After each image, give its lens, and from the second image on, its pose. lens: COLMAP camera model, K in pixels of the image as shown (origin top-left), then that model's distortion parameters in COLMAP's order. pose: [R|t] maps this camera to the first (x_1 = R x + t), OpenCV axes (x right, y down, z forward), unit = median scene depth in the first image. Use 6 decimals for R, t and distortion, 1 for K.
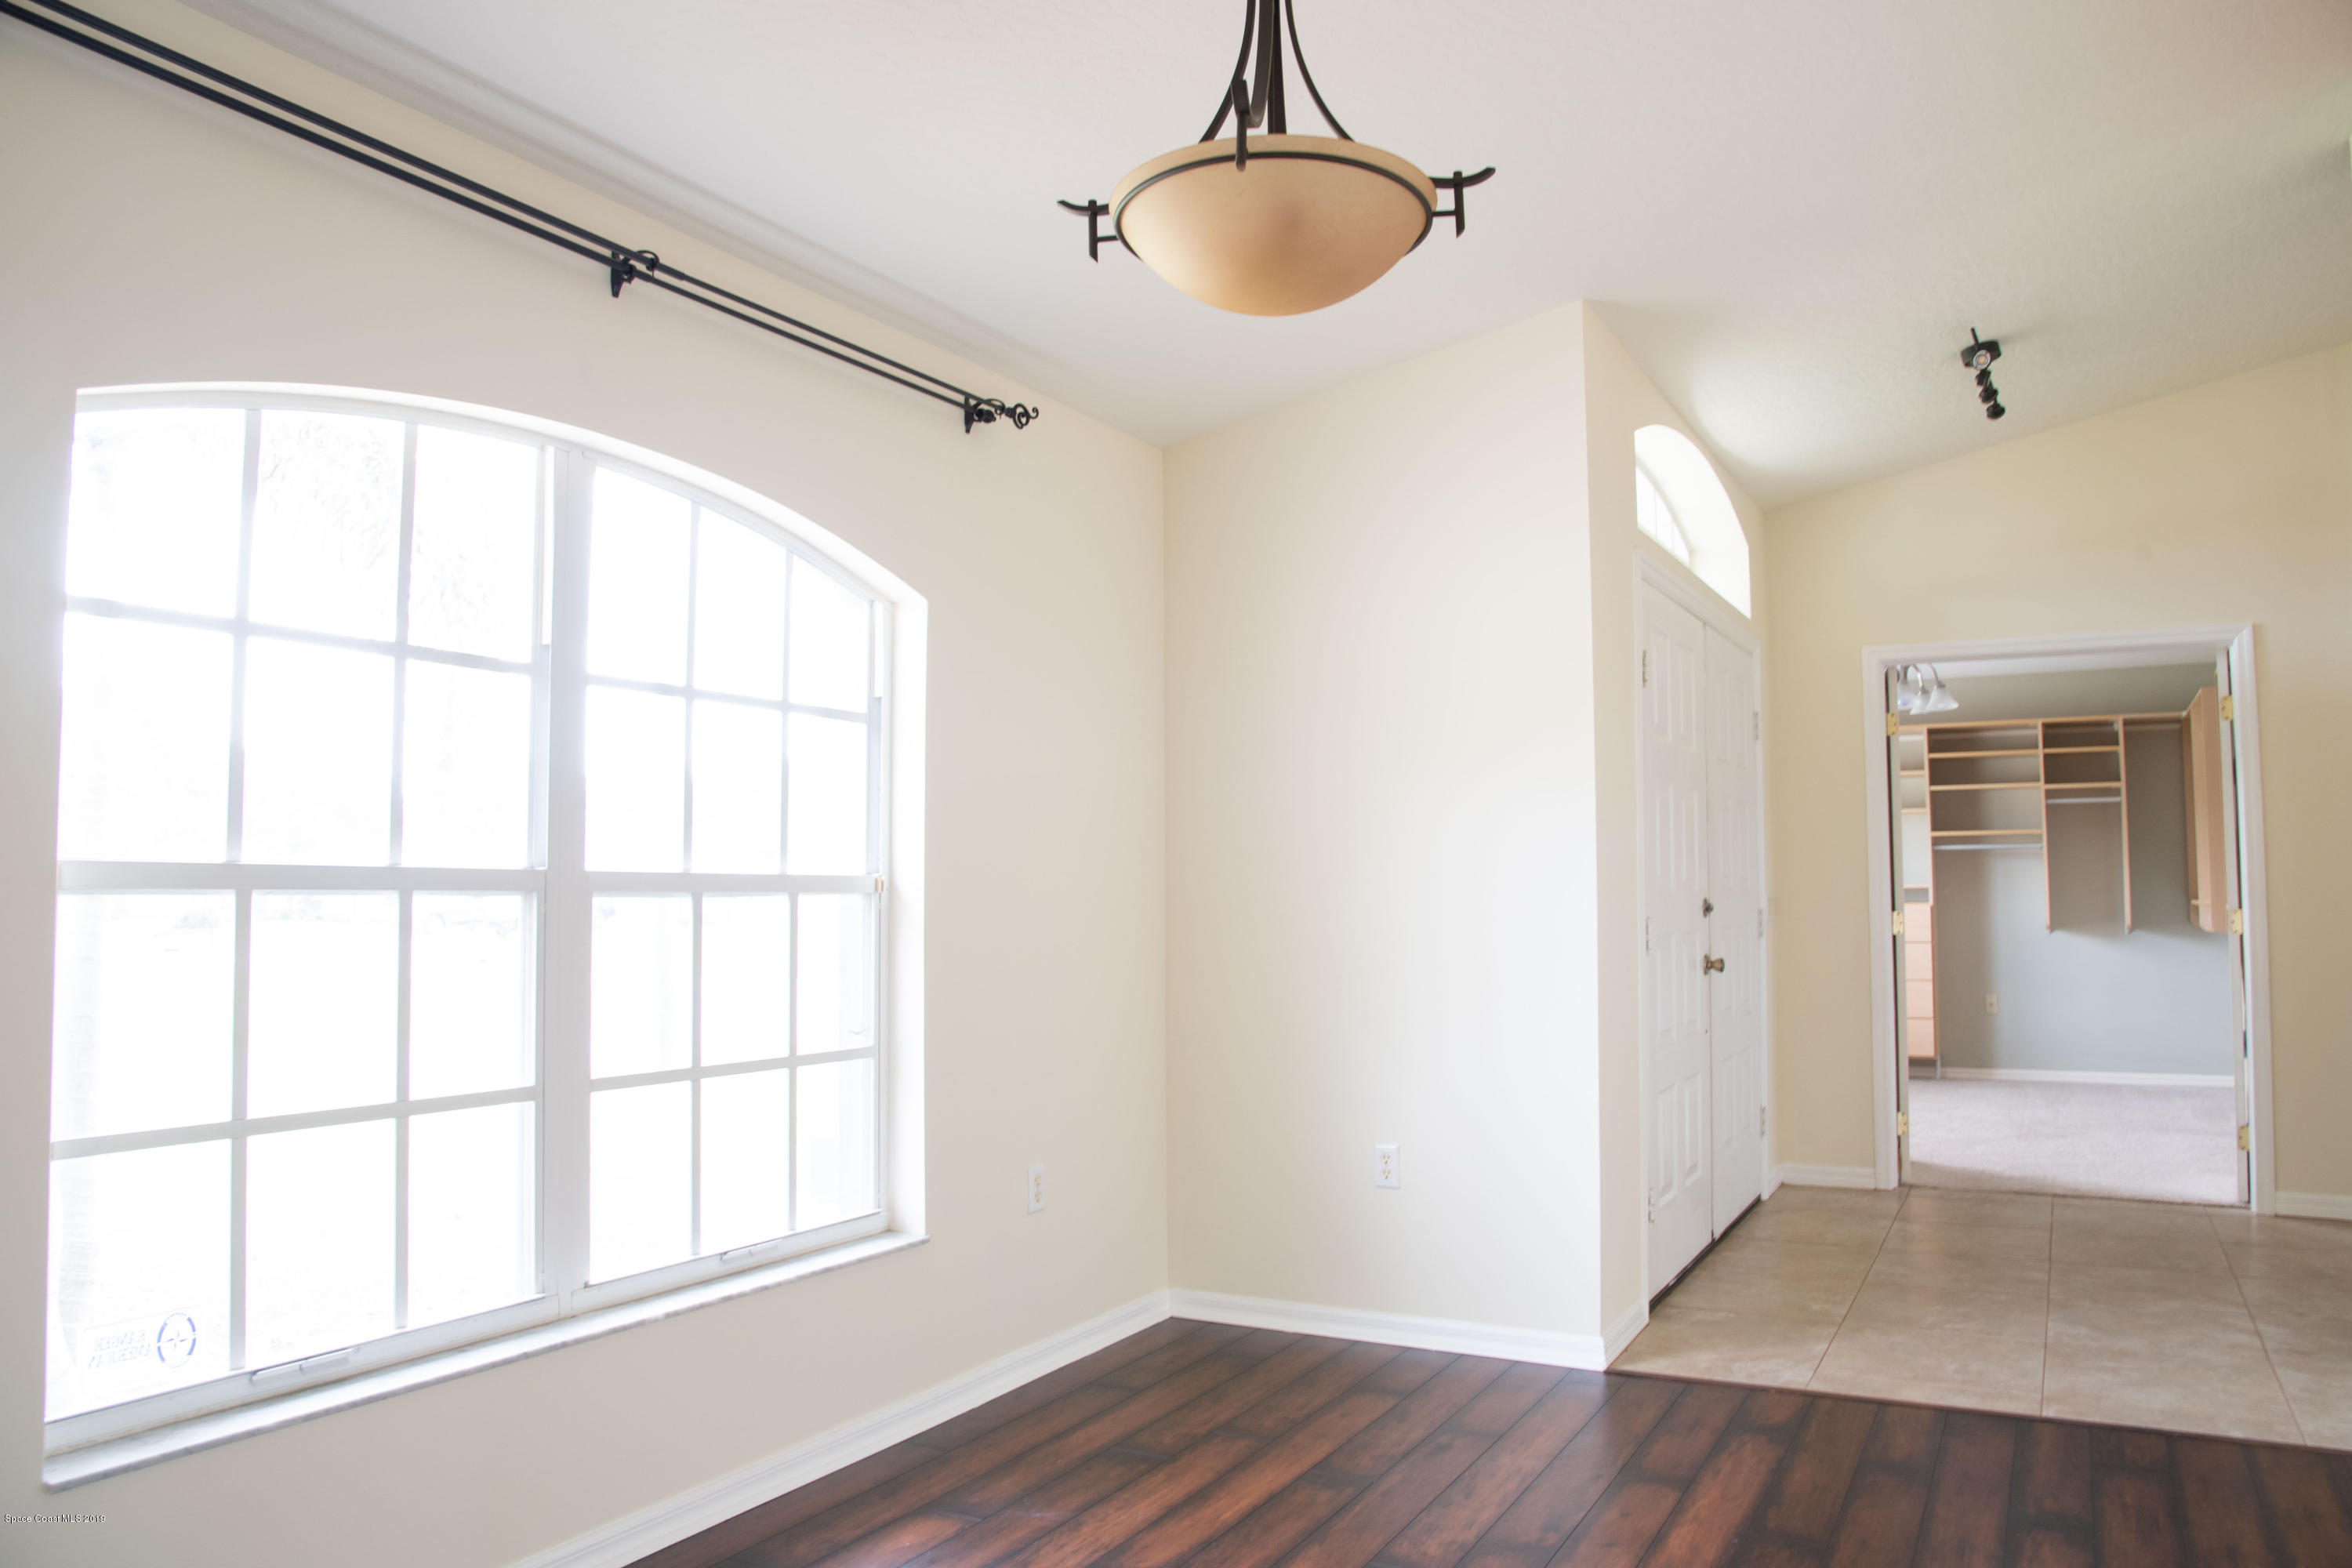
lens RADIAL K [[1645.3, 0, 1190.8], [0, 1645.3, 778.3], [0, 0, 1]] dist [-0.116224, 0.067352]
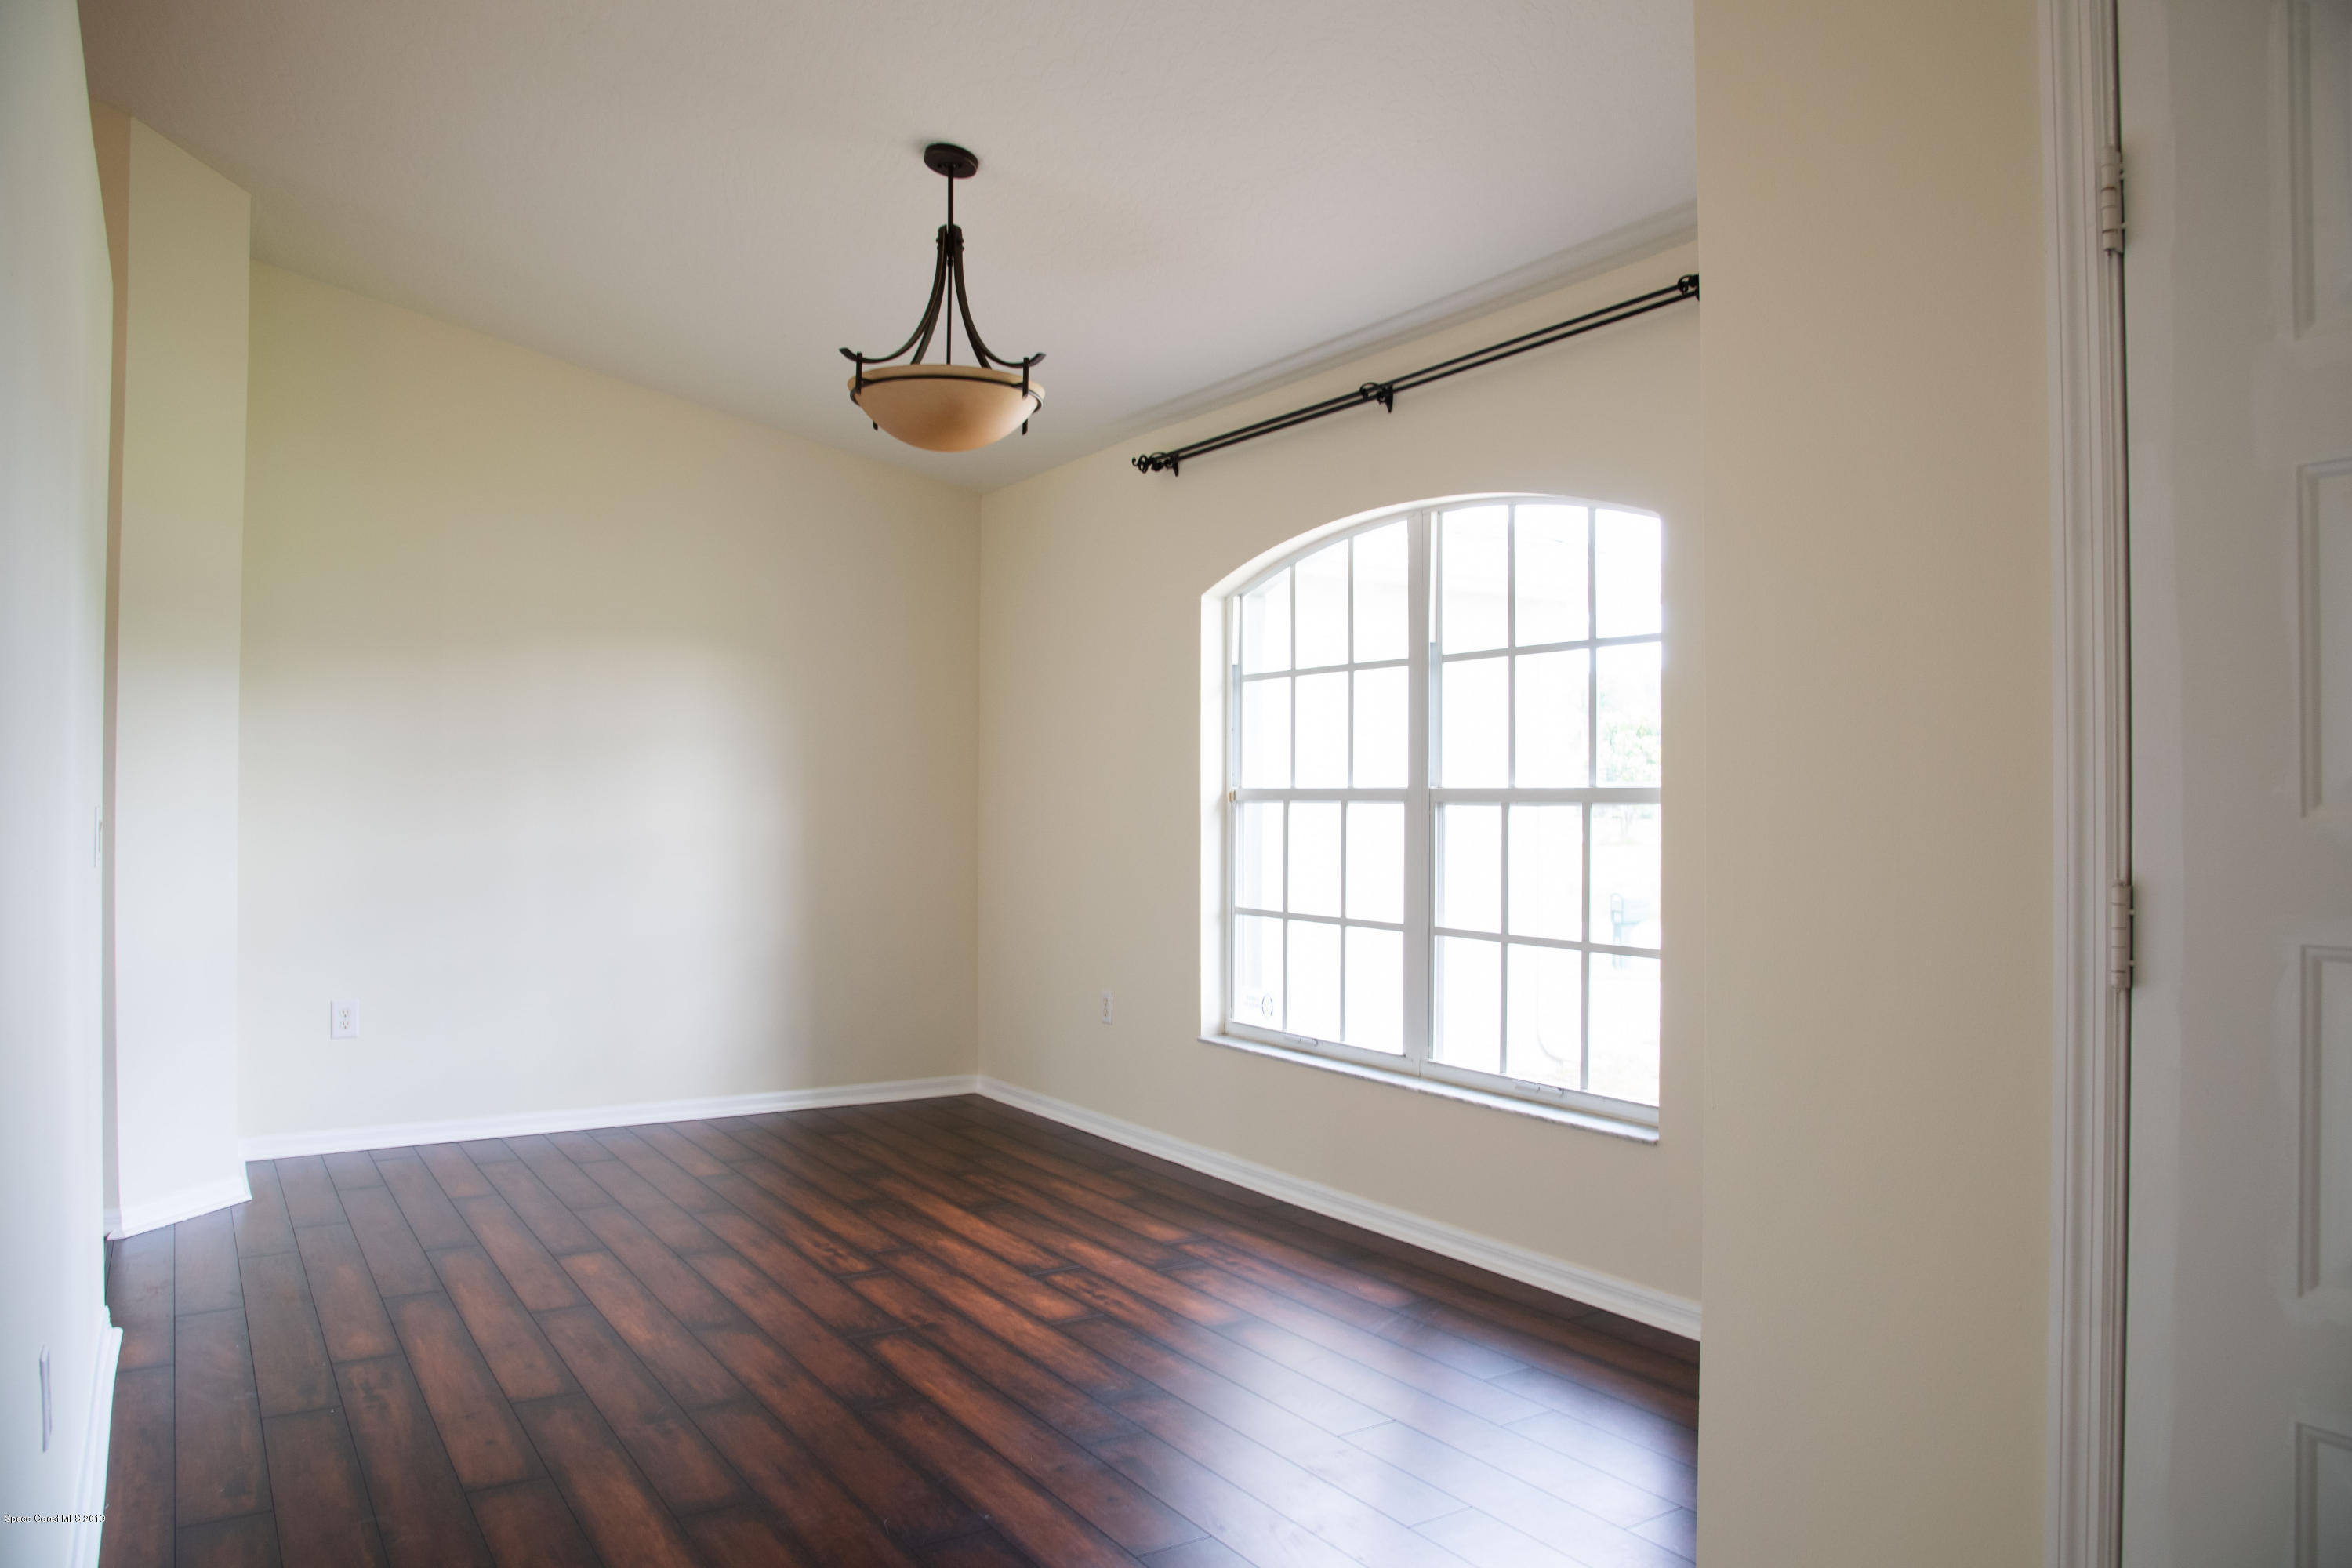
lens RADIAL K [[1645.3, 0, 1191.2], [0, 1645.3, 782.5], [0, 0, 1]] dist [-0.116224, 0.067352]
pose [[-0.491131, -0.014384, -0.870967, 0.706525], [0.054271, 0.997416, -0.047075, 0.073910], [0.869393, -0.070388, -0.489082, 1.027542]]
